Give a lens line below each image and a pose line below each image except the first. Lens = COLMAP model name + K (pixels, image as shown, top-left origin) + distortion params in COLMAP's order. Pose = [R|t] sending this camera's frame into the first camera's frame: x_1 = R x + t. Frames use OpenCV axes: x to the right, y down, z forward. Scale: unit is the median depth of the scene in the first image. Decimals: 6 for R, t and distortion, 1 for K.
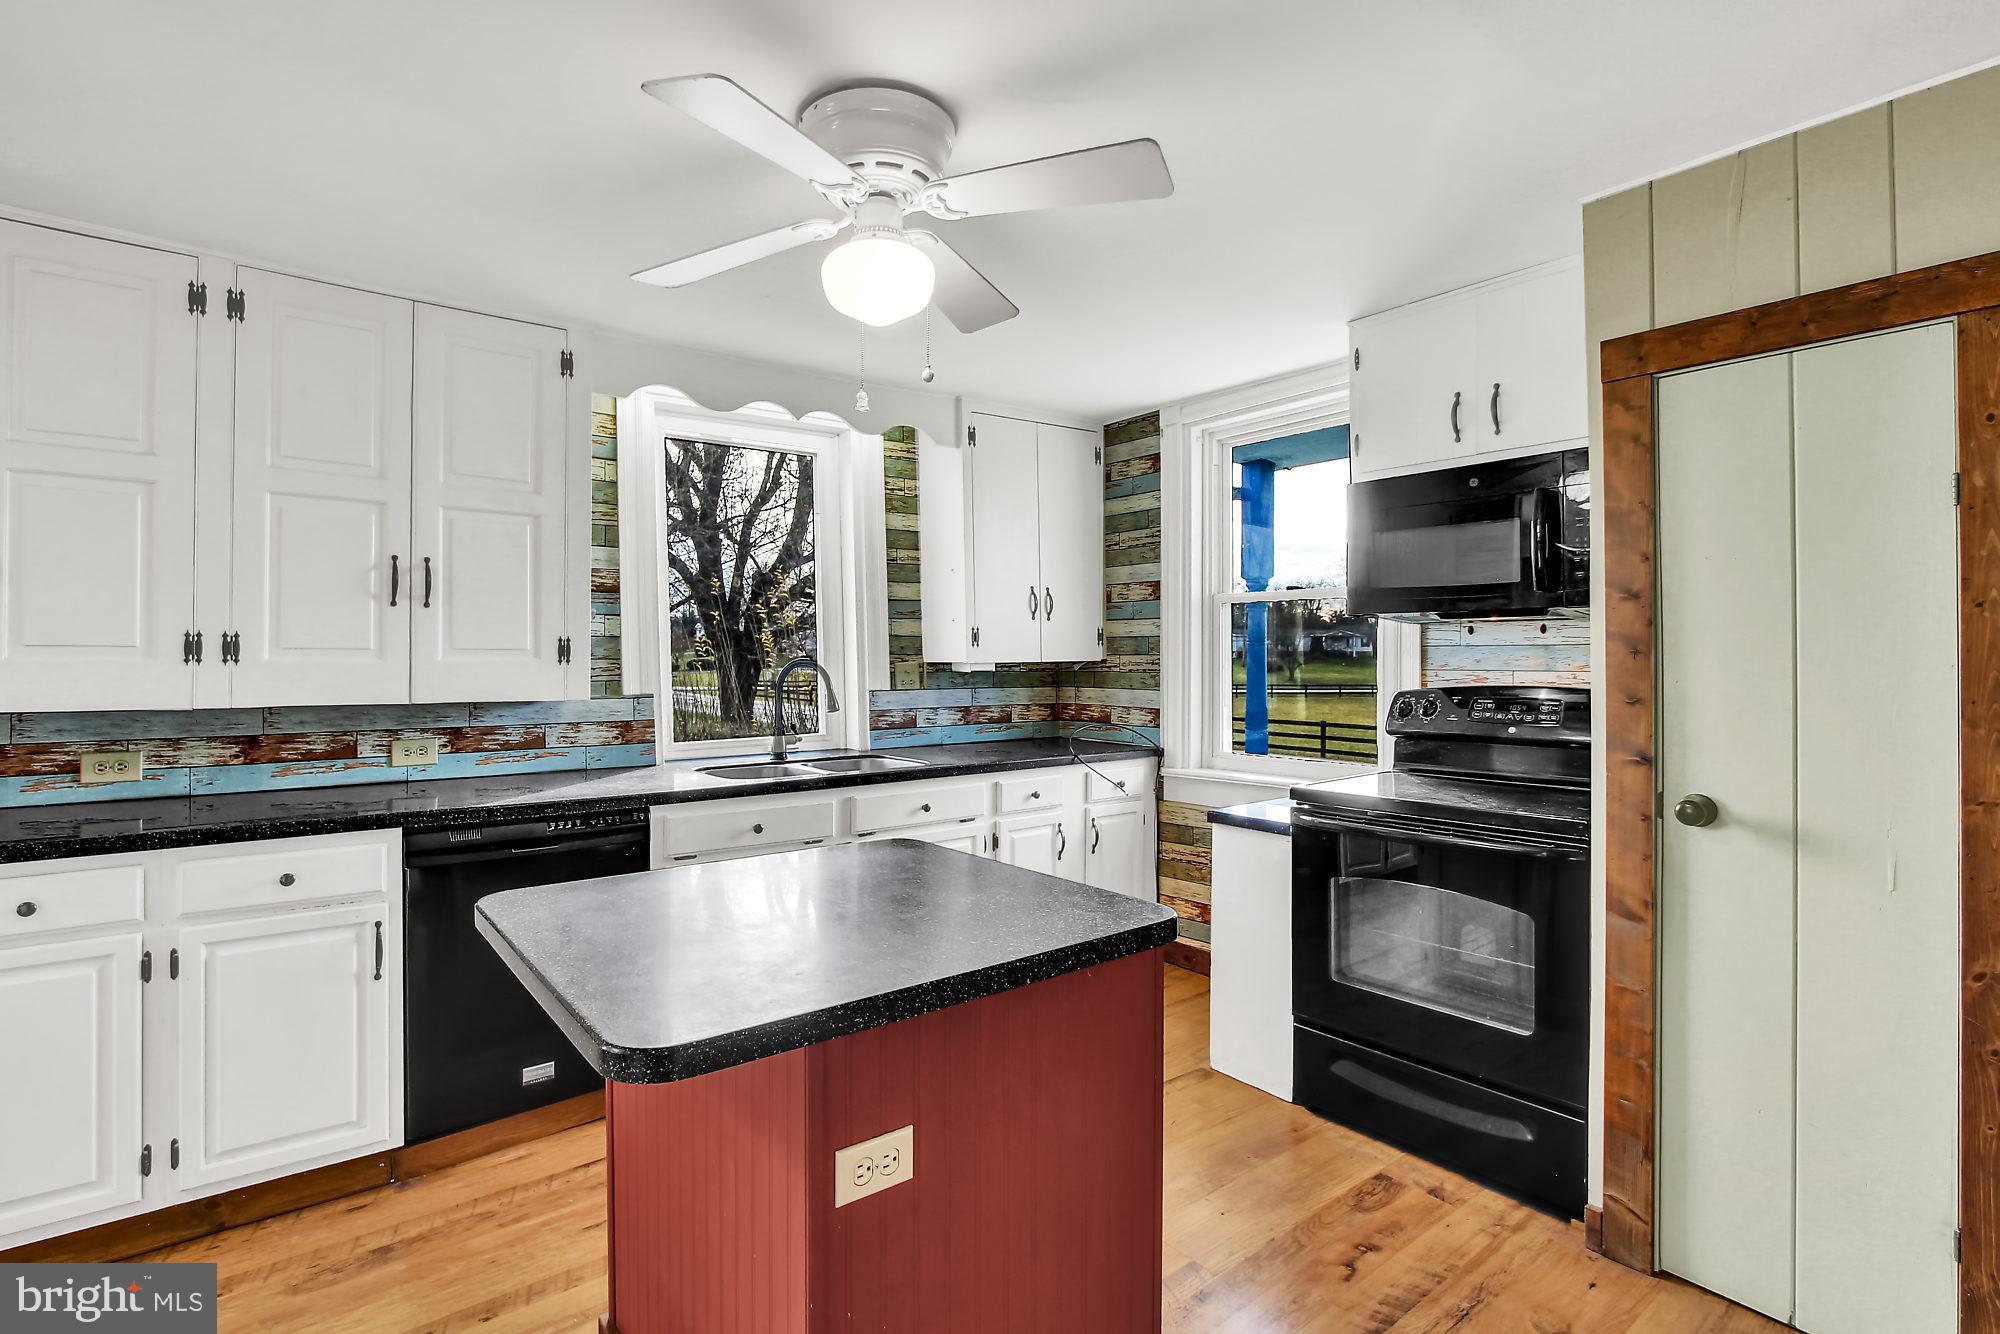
lens RADIAL K [[957.9, 0, 988.3], [0, 957.9, 654.6], [0, 0, 1]] dist [-0.017071, 0.000534]
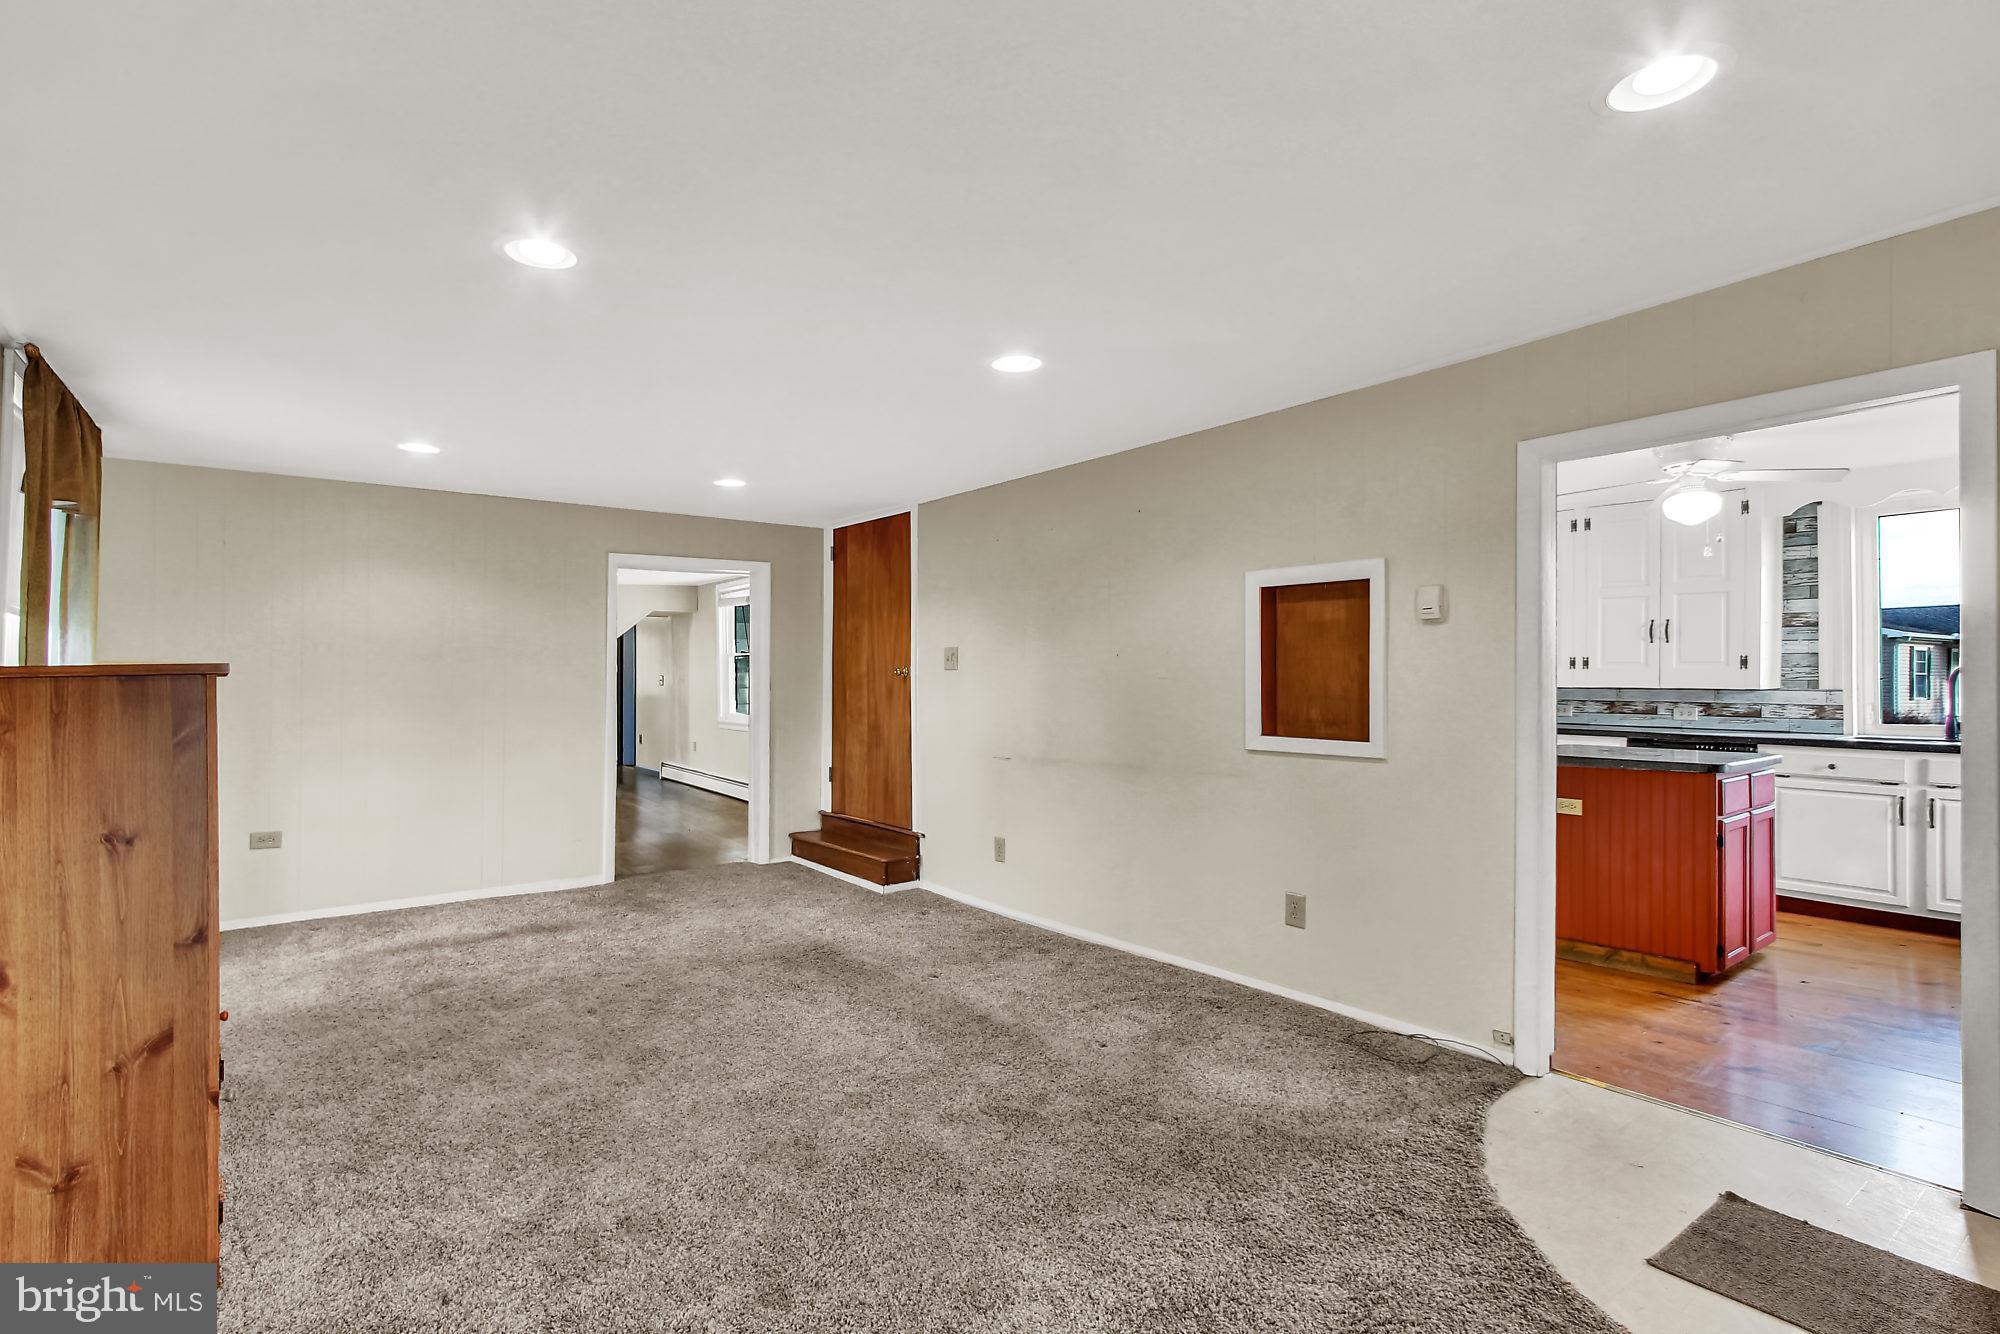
lens RADIAL K [[957.9, 0, 989.8], [0, 957.9, 663.4], [0, 0, 1]] dist [-0.017071, 0.000534]
pose [[0.016796, -0.008228, -0.999825, 1.321172], [0.007152, 0.999942, -0.008109, 0.001885], [0.999833, -0.007014, 0.016854, -0.481100]]
